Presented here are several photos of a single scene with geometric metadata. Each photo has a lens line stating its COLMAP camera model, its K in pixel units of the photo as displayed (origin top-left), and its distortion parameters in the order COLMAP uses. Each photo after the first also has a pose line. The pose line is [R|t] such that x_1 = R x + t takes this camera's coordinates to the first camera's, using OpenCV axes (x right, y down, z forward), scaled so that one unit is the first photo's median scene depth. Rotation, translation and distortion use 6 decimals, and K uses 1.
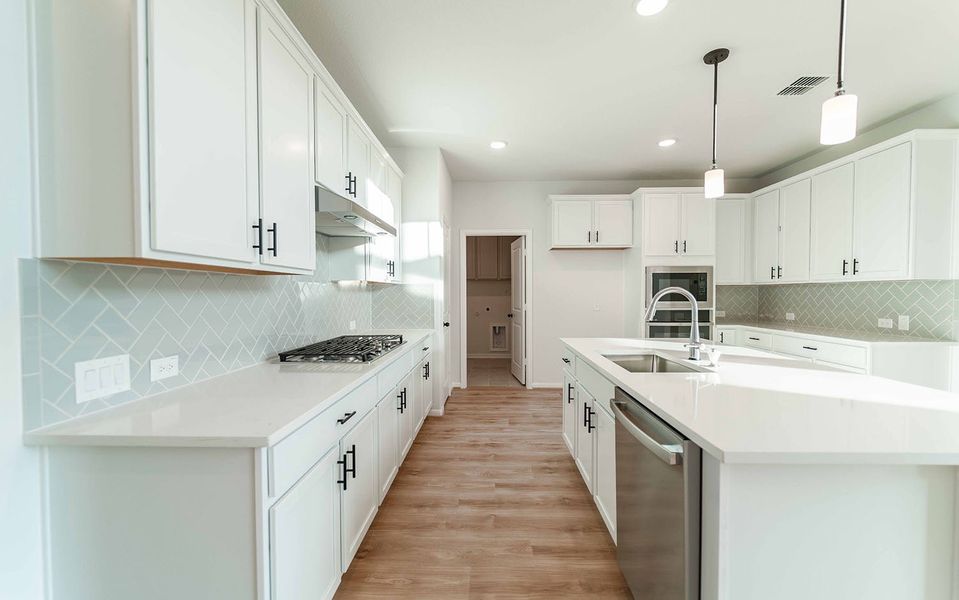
lens RADIAL K [[386.7, 0, 480.7], [0, 386.7, 302.0], [0, 0, 1]] dist [-0.000720, -0.000251]
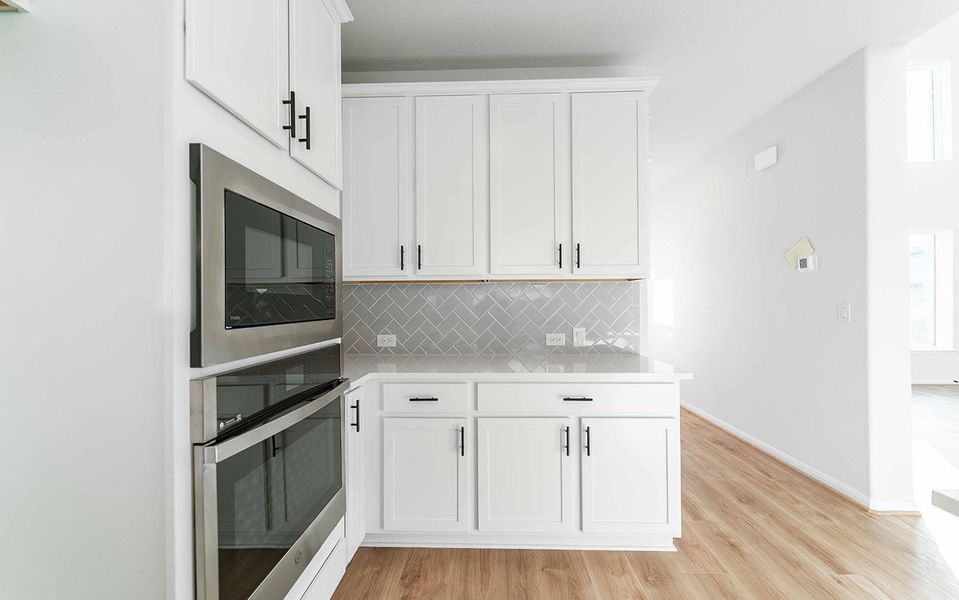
lens RADIAL K [[386.7, 0, 480.7], [0, 386.7, 302.0], [0, 0, 1]] dist [-0.000720, -0.000251]
pose [[0.004492, 0.002890, 0.999986, 0.291171], [0.029017, 0.999574, -0.003019, -0.015186], [-0.999569, 0.029030, 0.004406, 1.018457]]
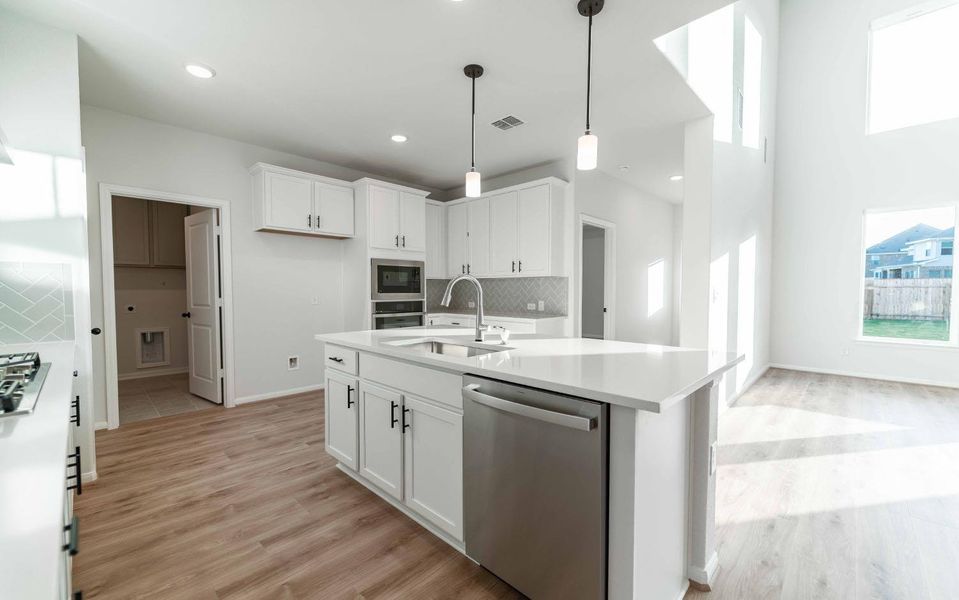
lens RADIAL K [[386.7, 0, 480.7], [0, 386.7, 302.0], [0, 0, 1]] dist [-0.000720, -0.000251]
pose [[0.673542, -0.020216, 0.738872, -0.140425], [0.014755, 0.999794, 0.013904, 0.013195], [-0.739002, 0.001537, 0.673702, 0.143460]]
